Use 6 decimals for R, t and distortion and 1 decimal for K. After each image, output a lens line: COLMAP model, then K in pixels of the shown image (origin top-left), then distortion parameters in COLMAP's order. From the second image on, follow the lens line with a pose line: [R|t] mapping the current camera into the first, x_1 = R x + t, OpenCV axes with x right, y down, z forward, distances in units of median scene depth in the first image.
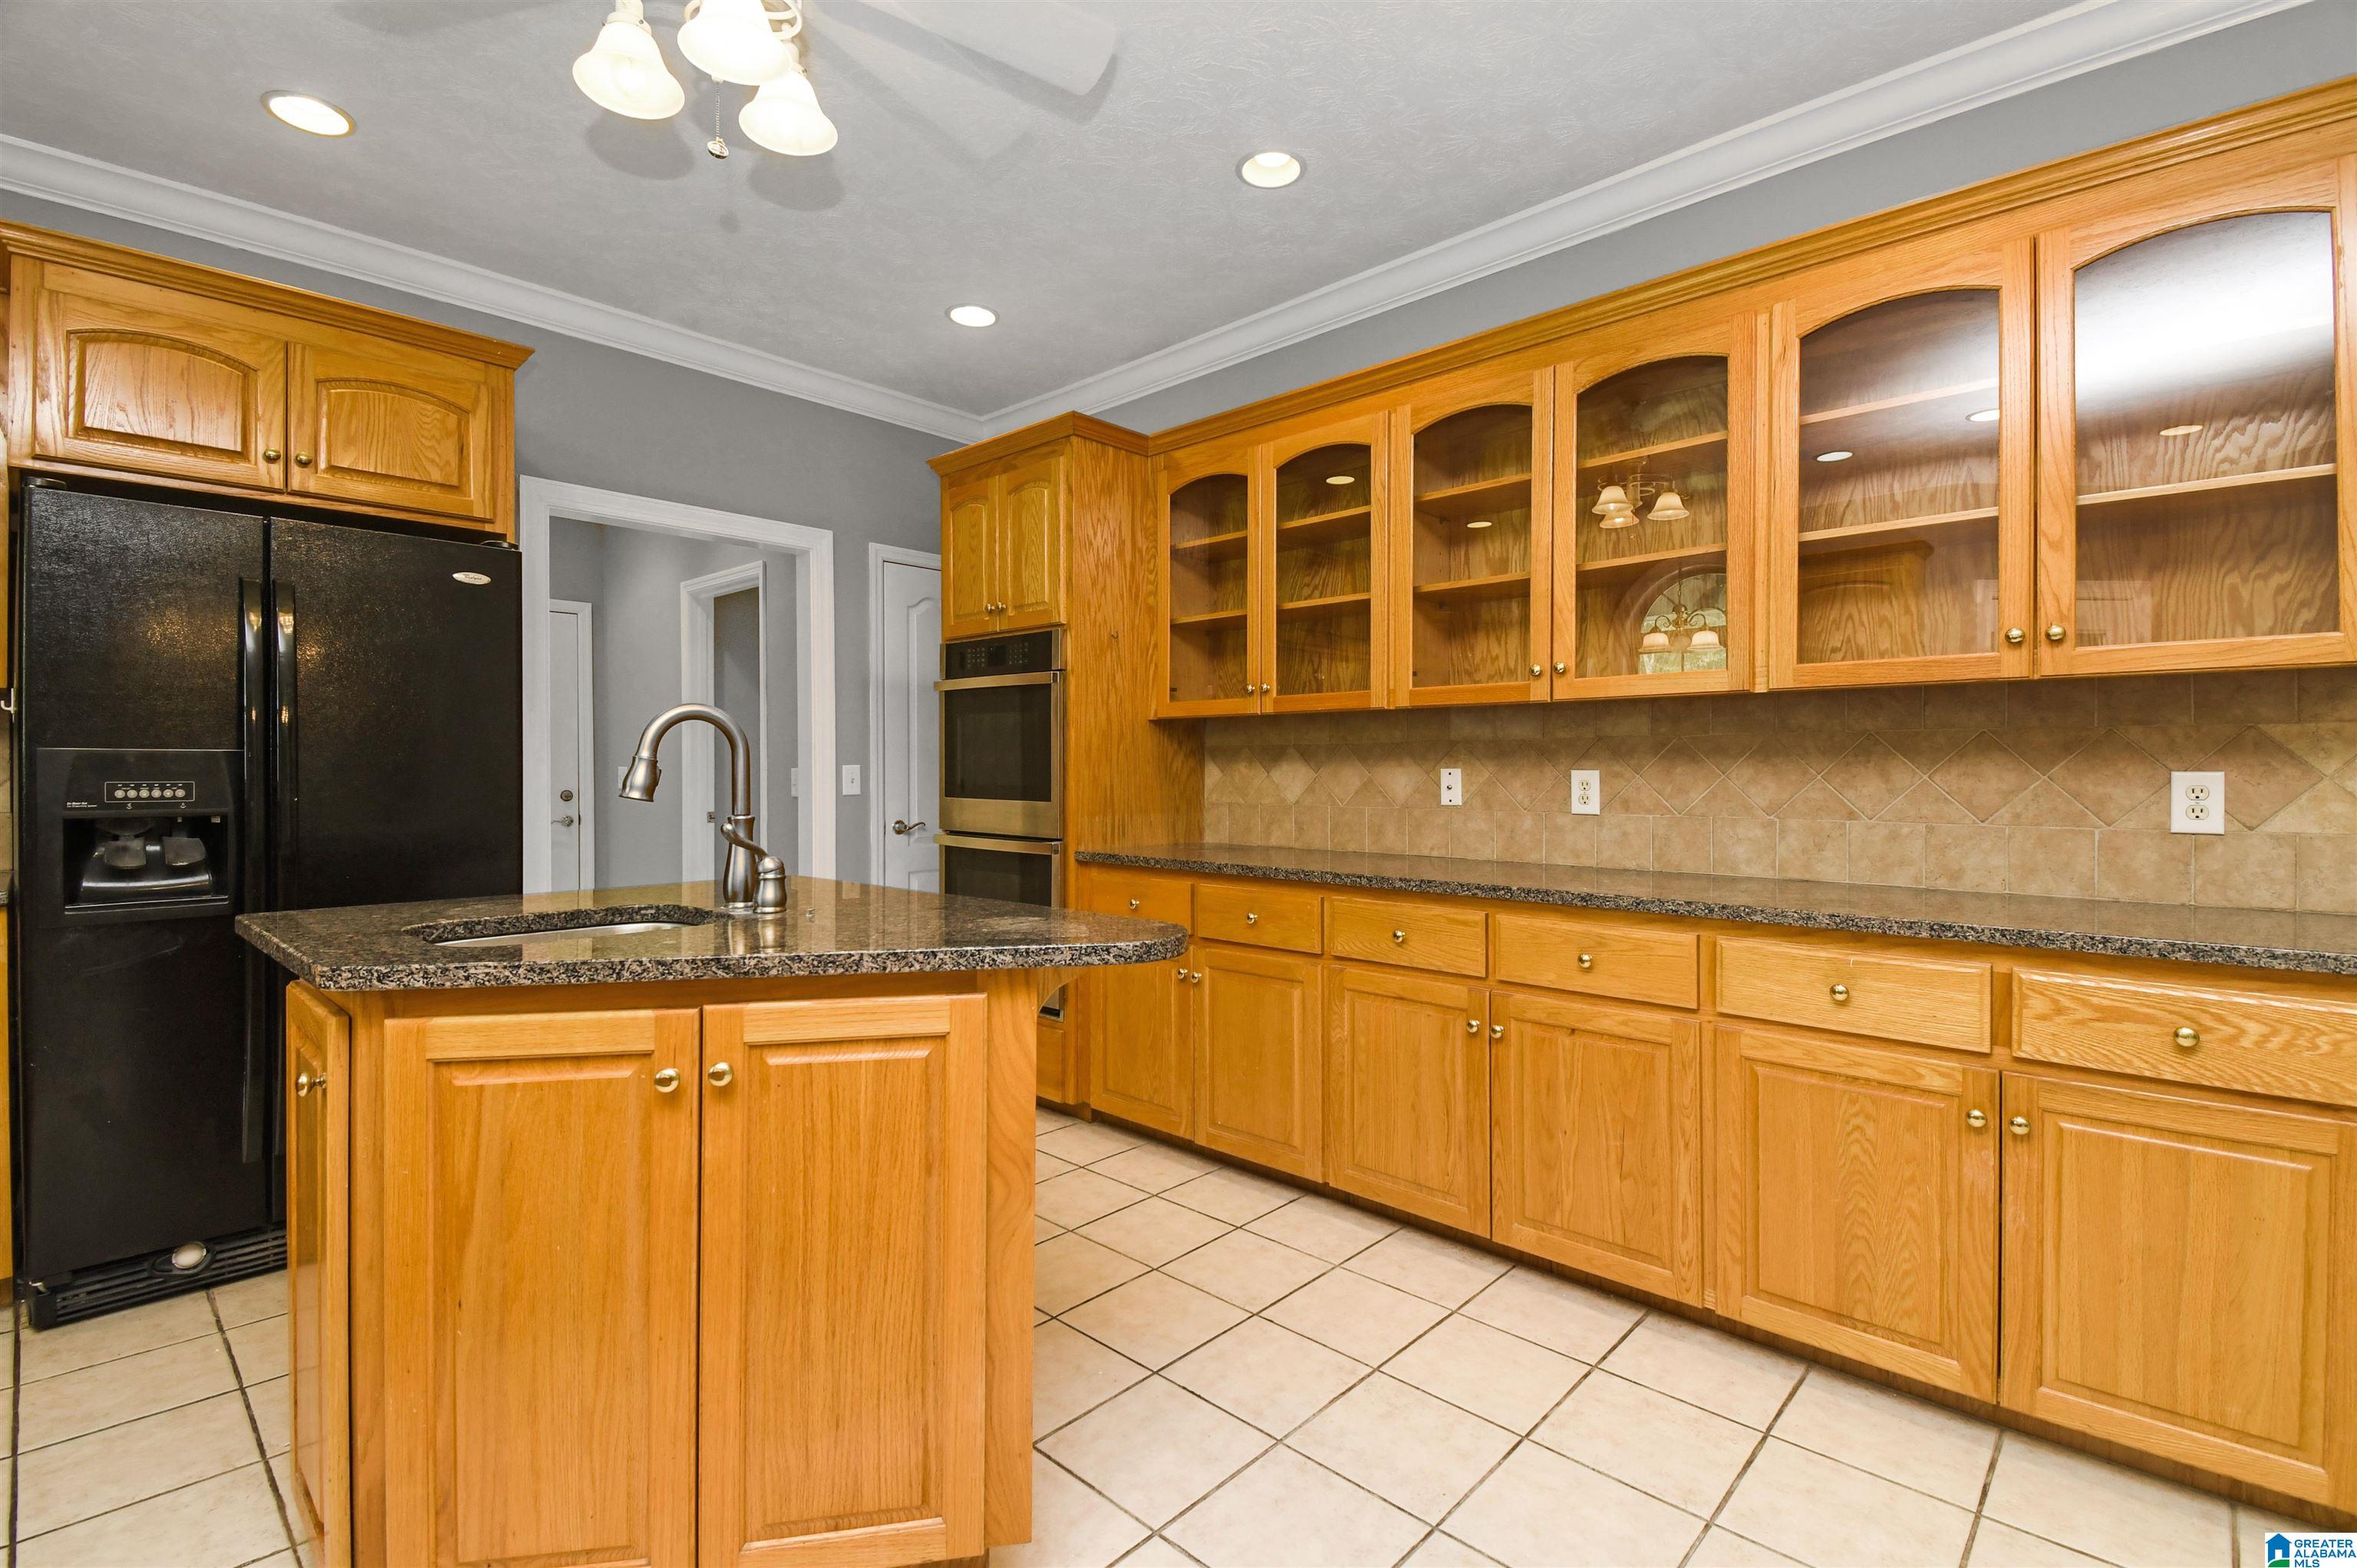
lens RADIAL K [[1057.7, 0, 1187.8], [0, 1057.7, 774.6], [0, 0, 1]] dist [0.002058, -0.000487]
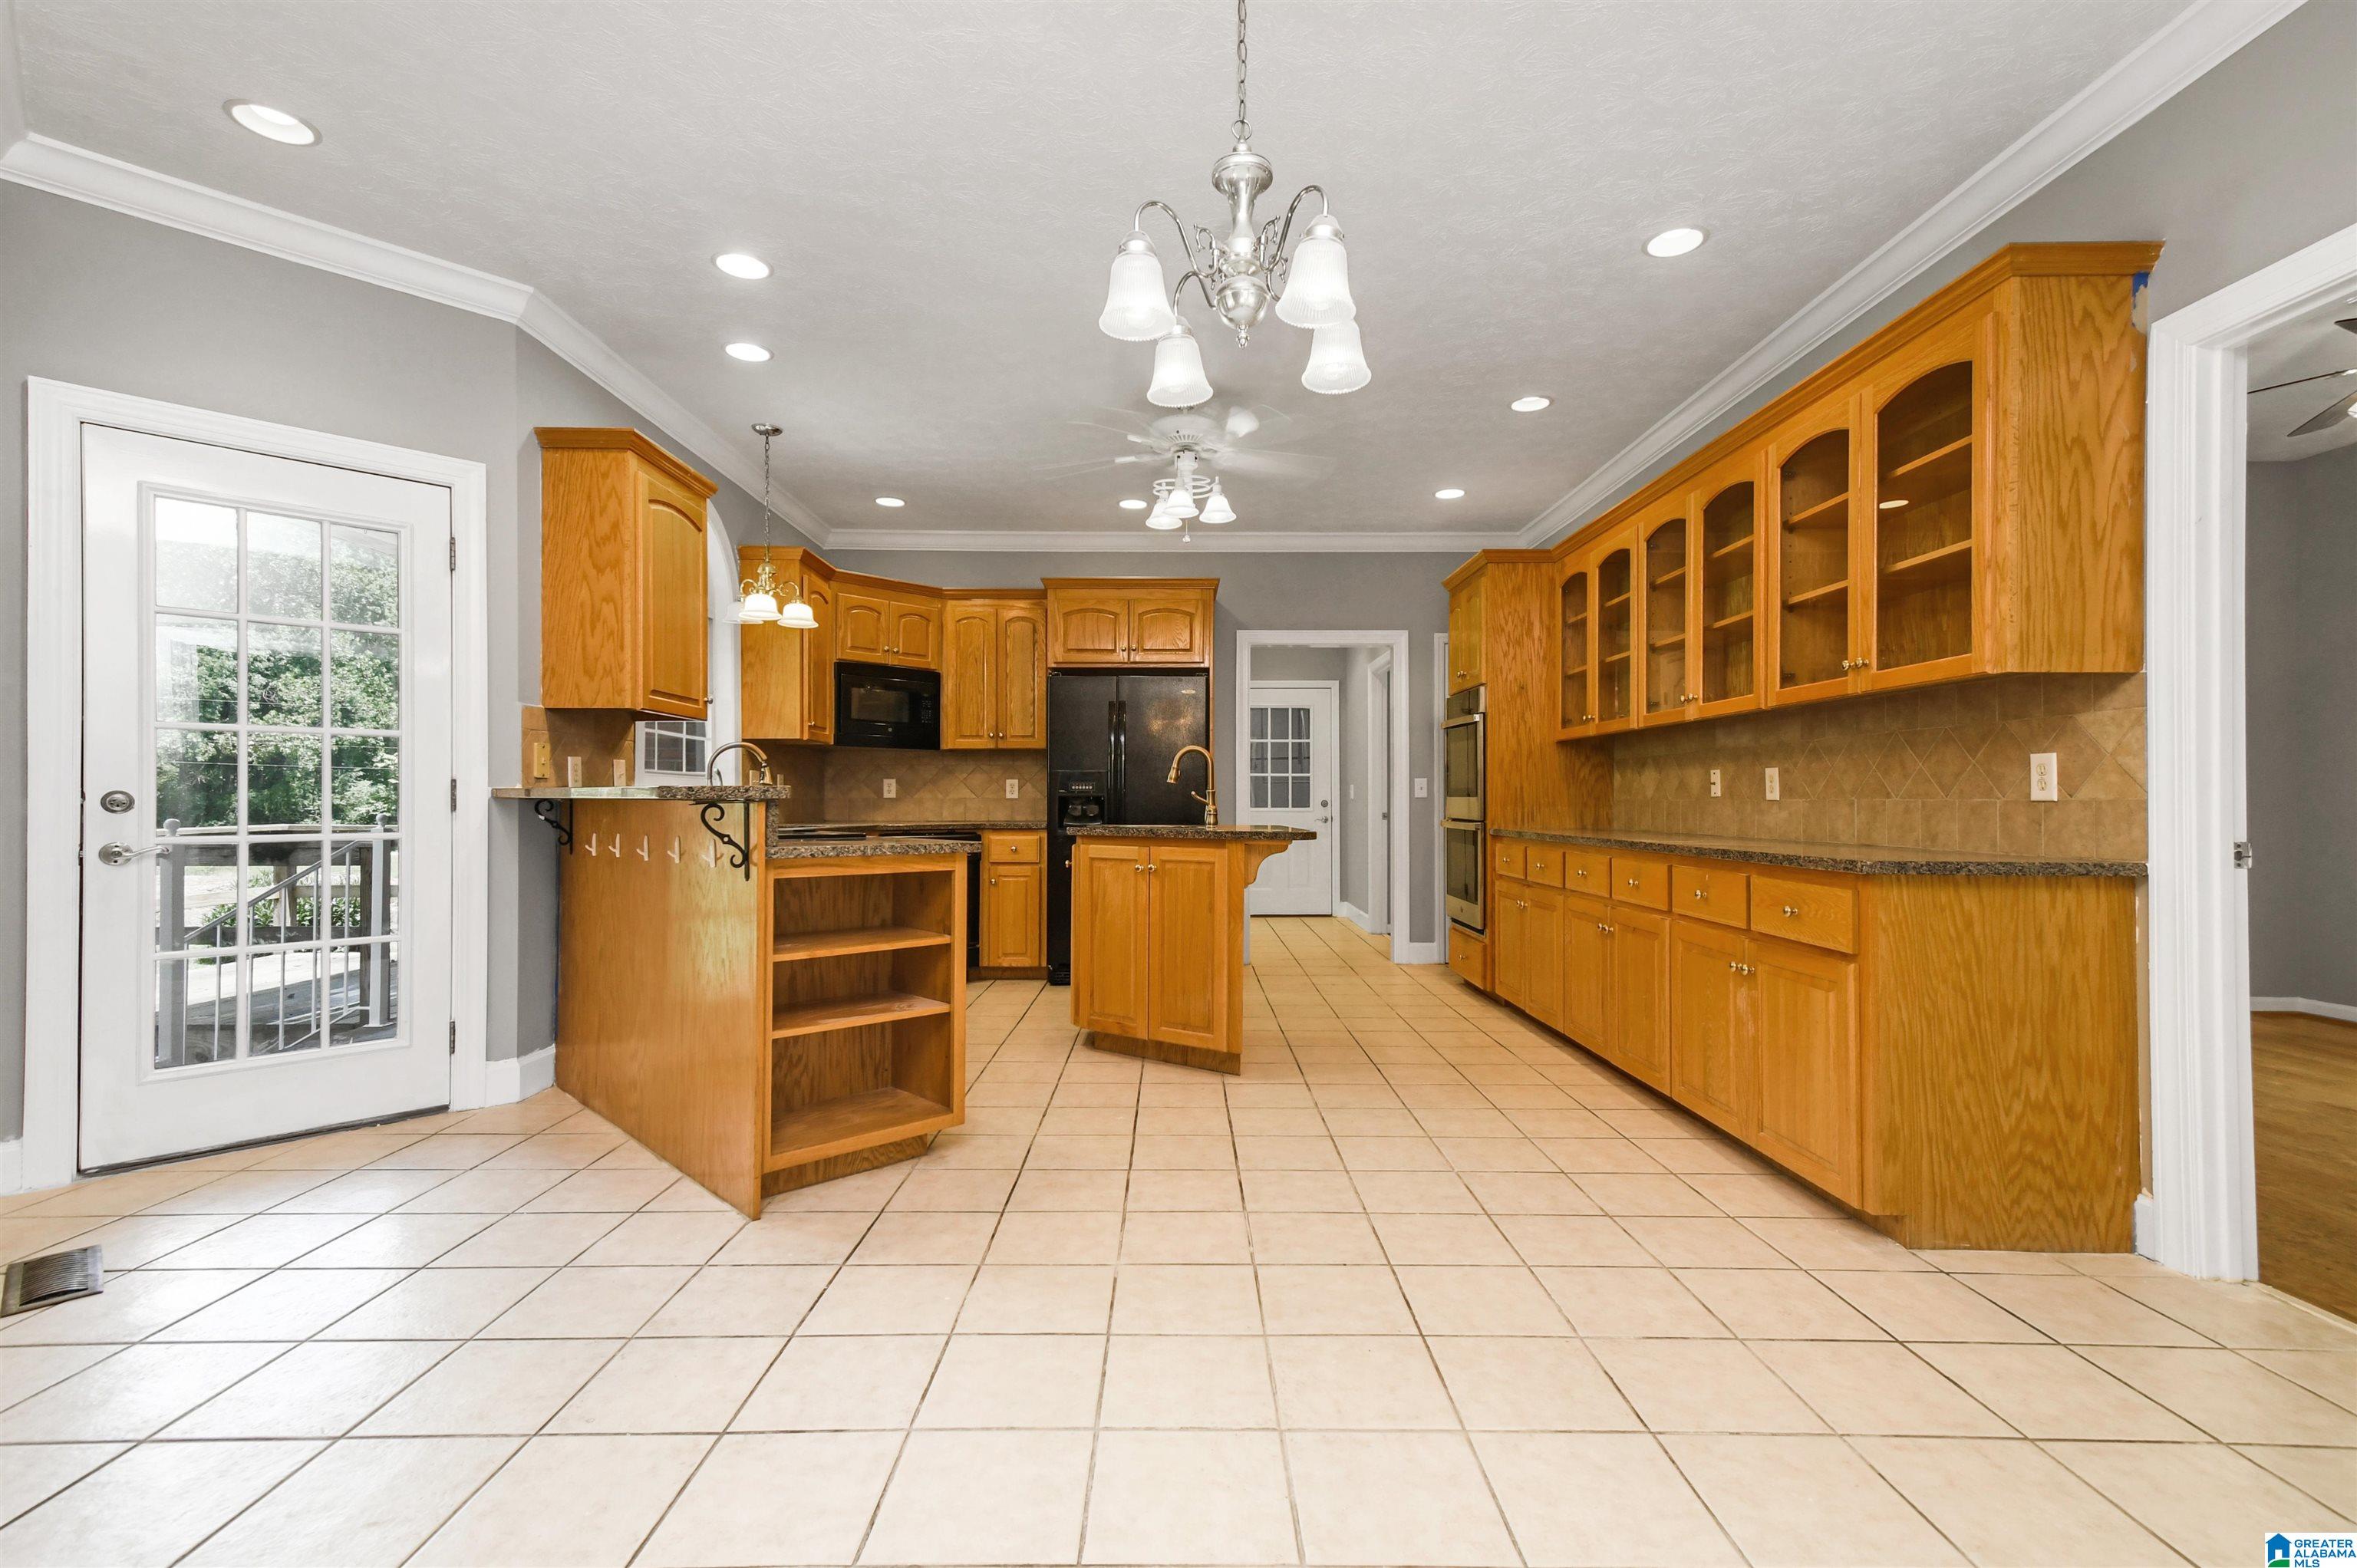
lens RADIAL K [[1057.7, 0, 1176.9], [0, 1057.7, 794.3], [0, 0, 1]] dist [0.002058, -0.000487]
pose [[0.680007, -0.005003, -0.733189, 0.832376], [-0.003756, 0.999940, -0.010307, 0.045719], [0.733196, 0.009763, 0.679947, -0.461331]]
